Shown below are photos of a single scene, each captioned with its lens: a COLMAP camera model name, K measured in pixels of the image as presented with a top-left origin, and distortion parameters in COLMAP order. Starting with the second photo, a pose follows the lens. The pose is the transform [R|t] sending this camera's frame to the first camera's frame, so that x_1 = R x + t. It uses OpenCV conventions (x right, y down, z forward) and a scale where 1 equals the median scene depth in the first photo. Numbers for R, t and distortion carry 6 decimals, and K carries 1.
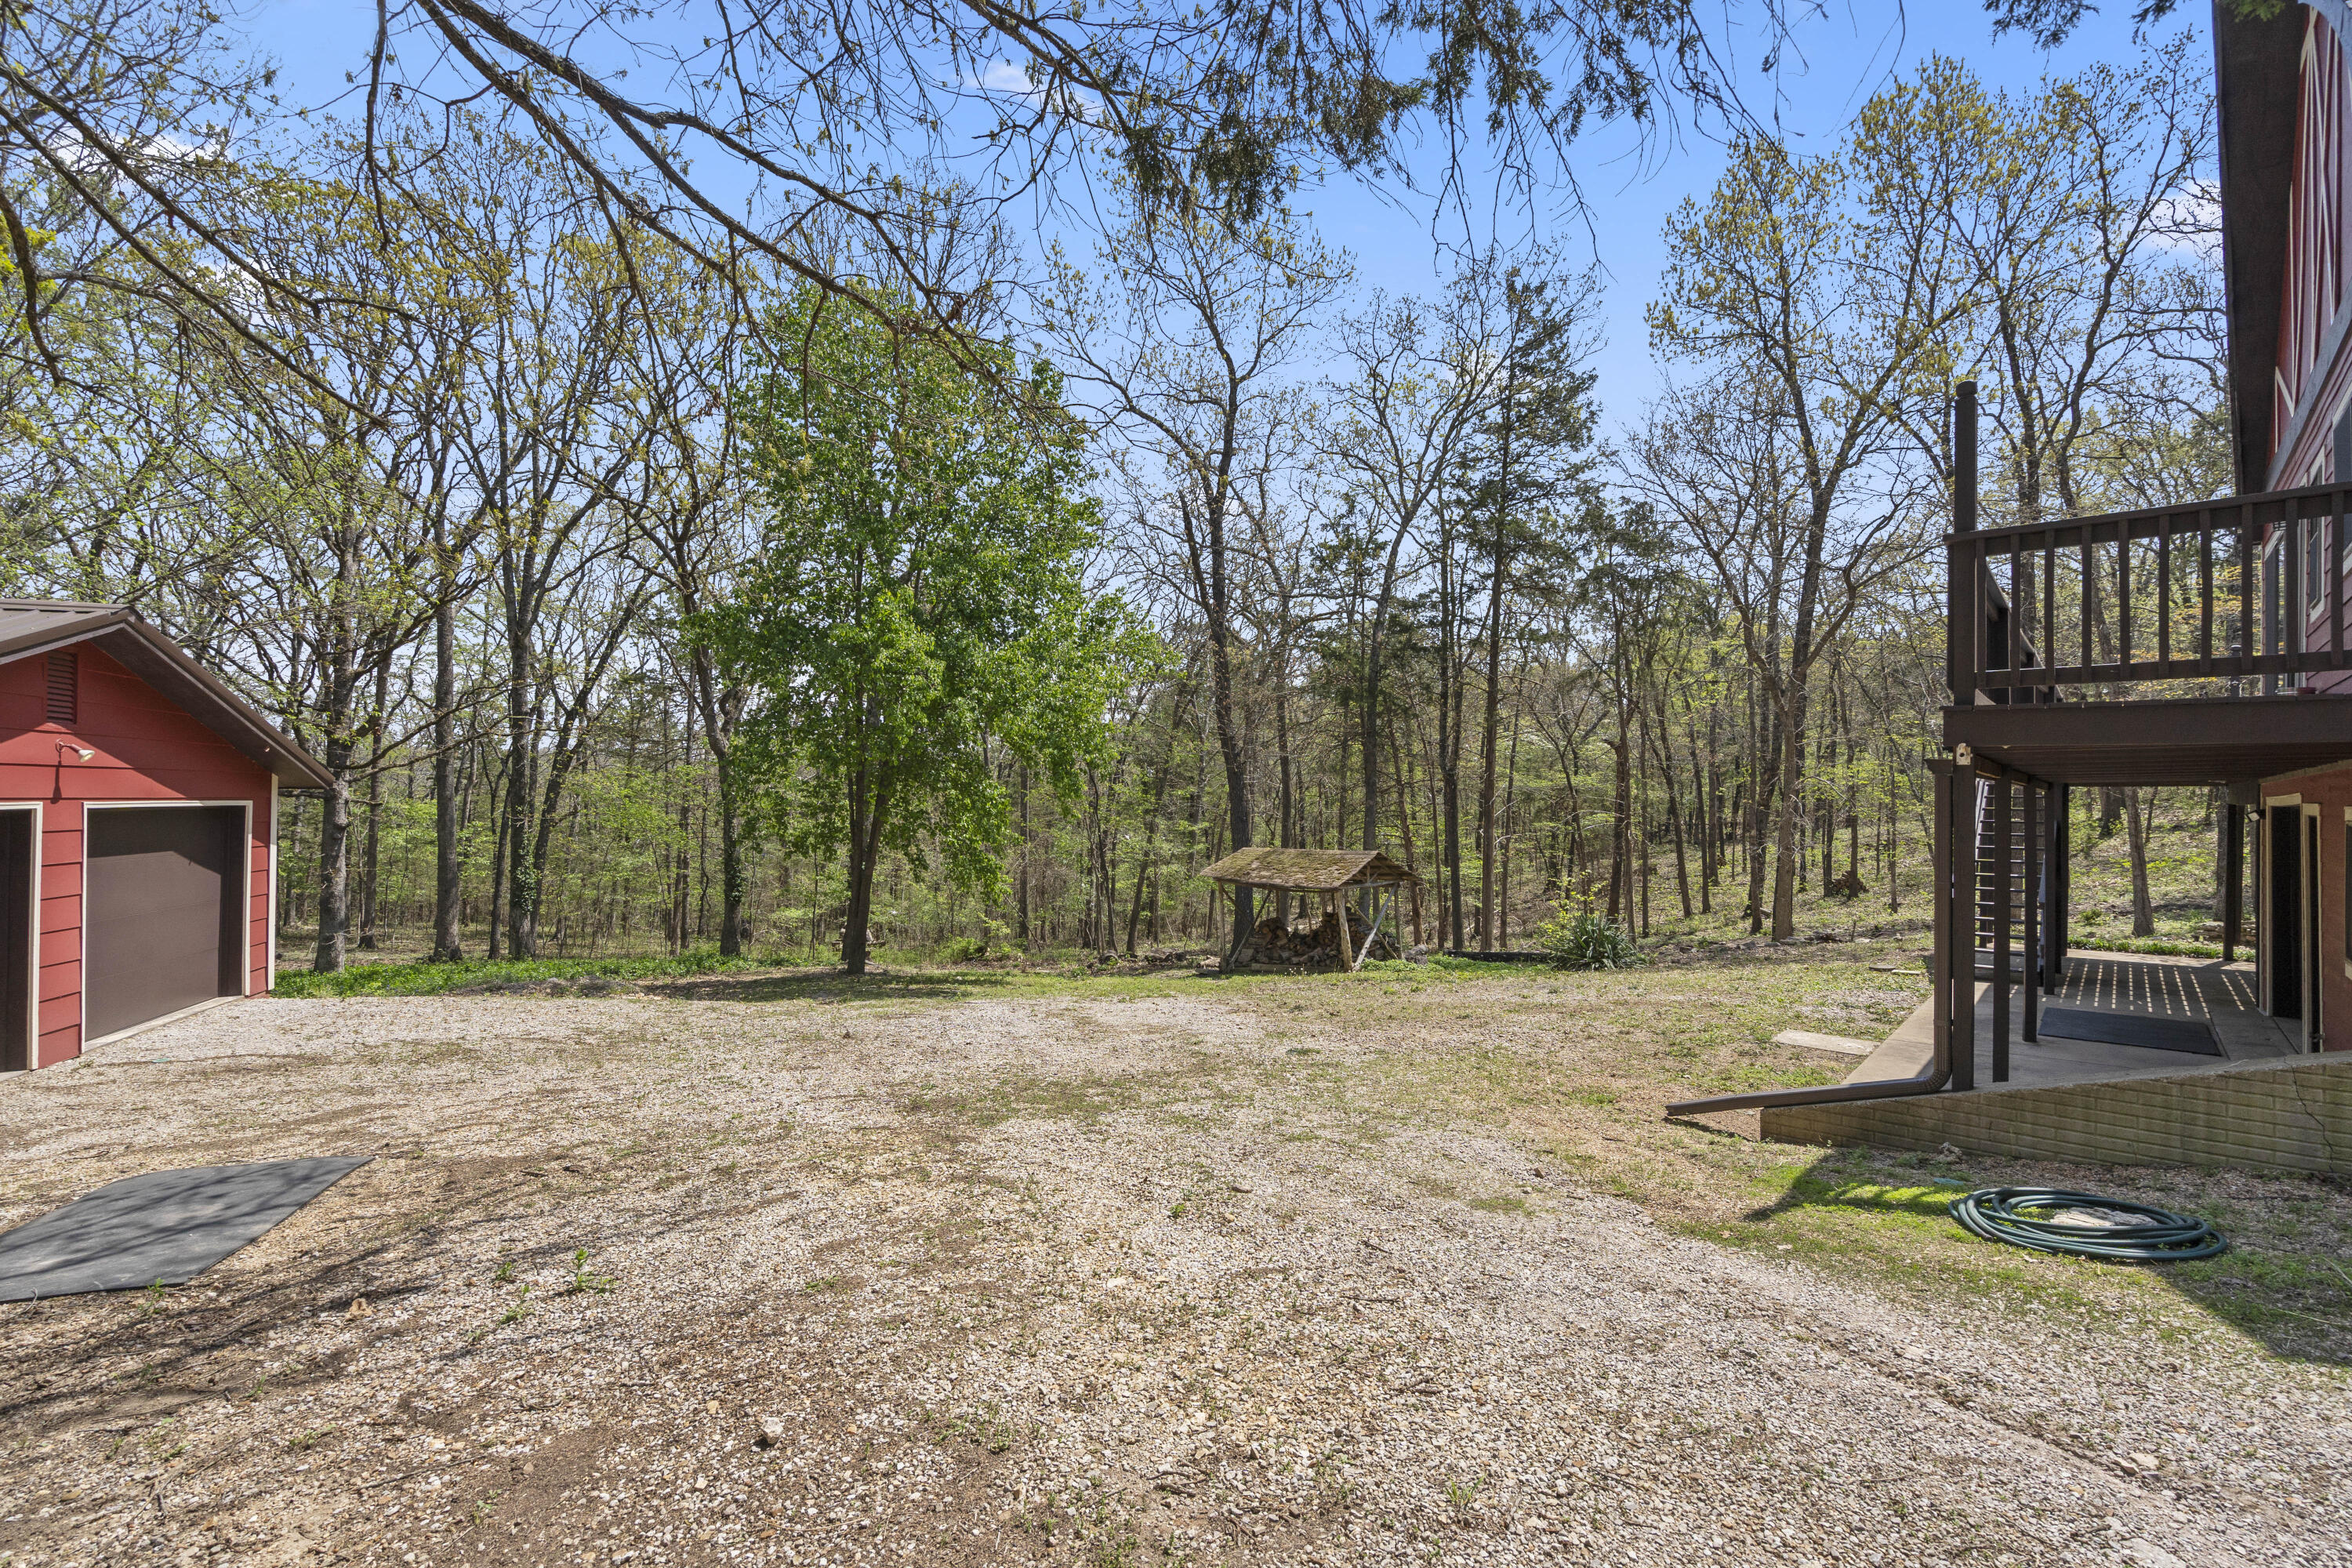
lens RADIAL K [[1078.1, 0, 1176.0], [0, 1078.1, 784.0], [0, 0, 1]] dist [0.000766, -0.000208]
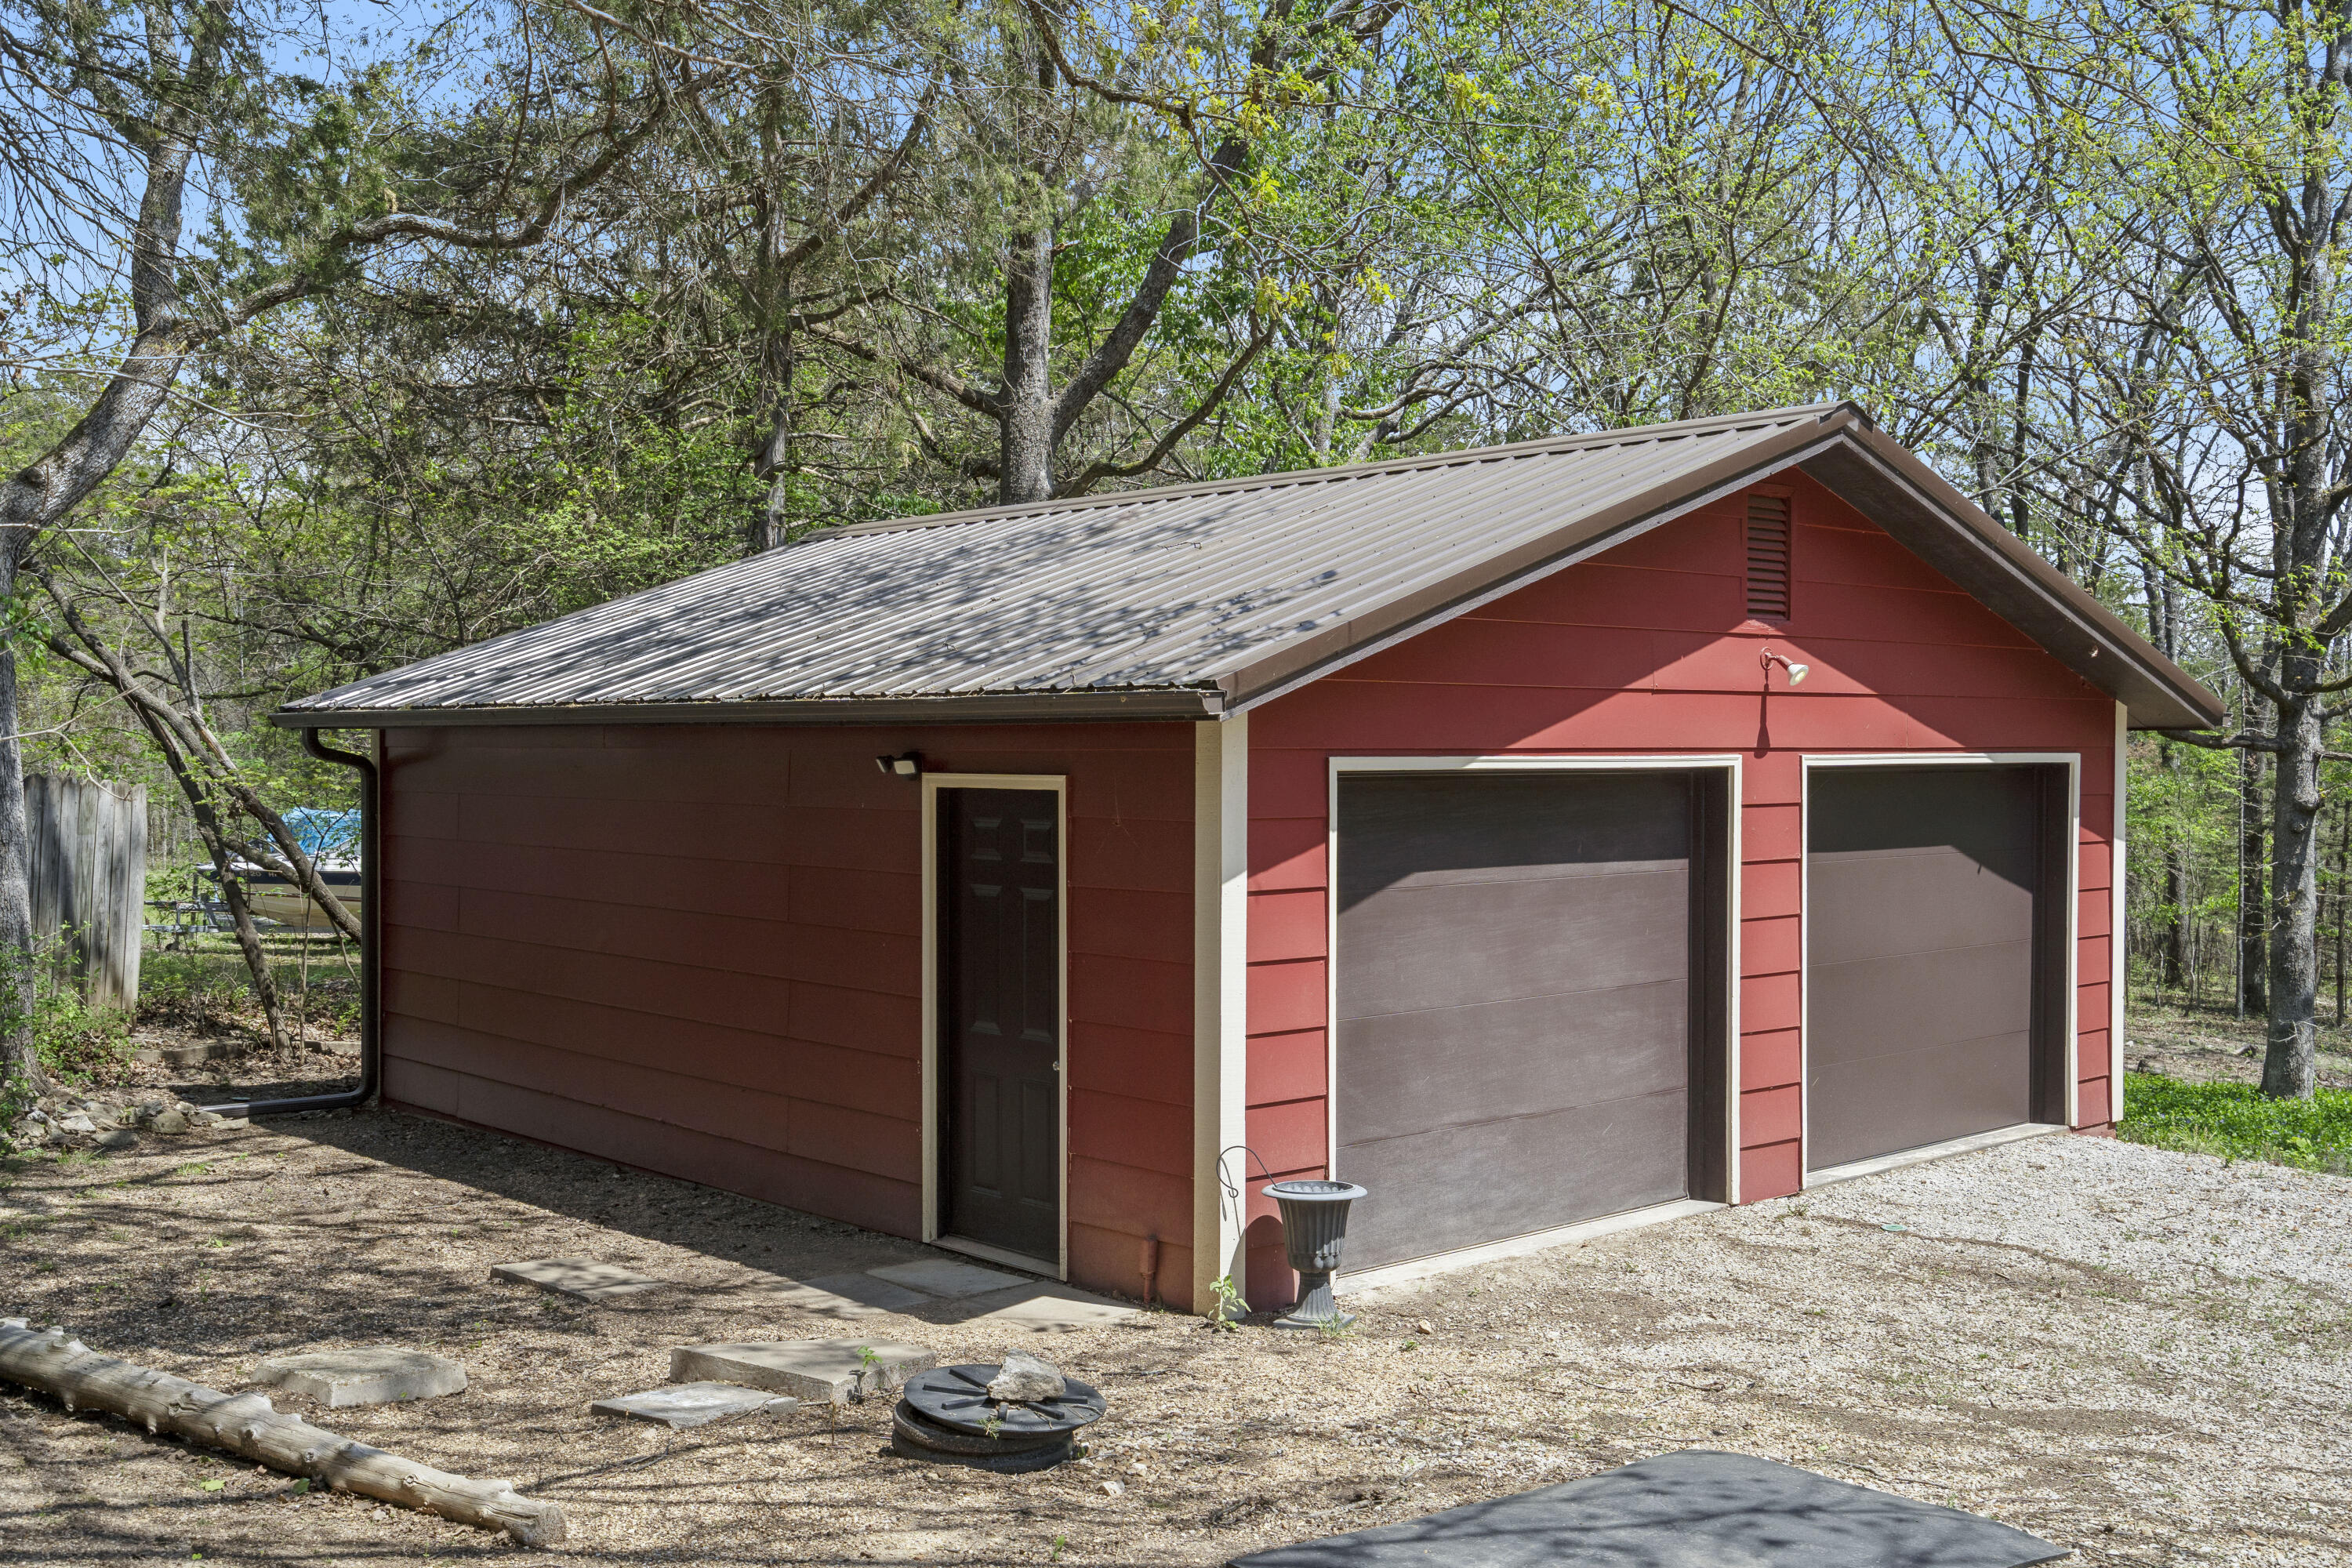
lens RADIAL K [[2307.6, 0, 1176.0], [0, 2307.6, 784.0], [0, 0, 1]] dist [-0.000599, -0.000624]
pose [[0.399777, 0.008292, -0.916575, -0.008652], [0.015933, 0.999745, 0.015994, 0.003560], [0.916474, -0.020998, 0.399543, 0.099920]]
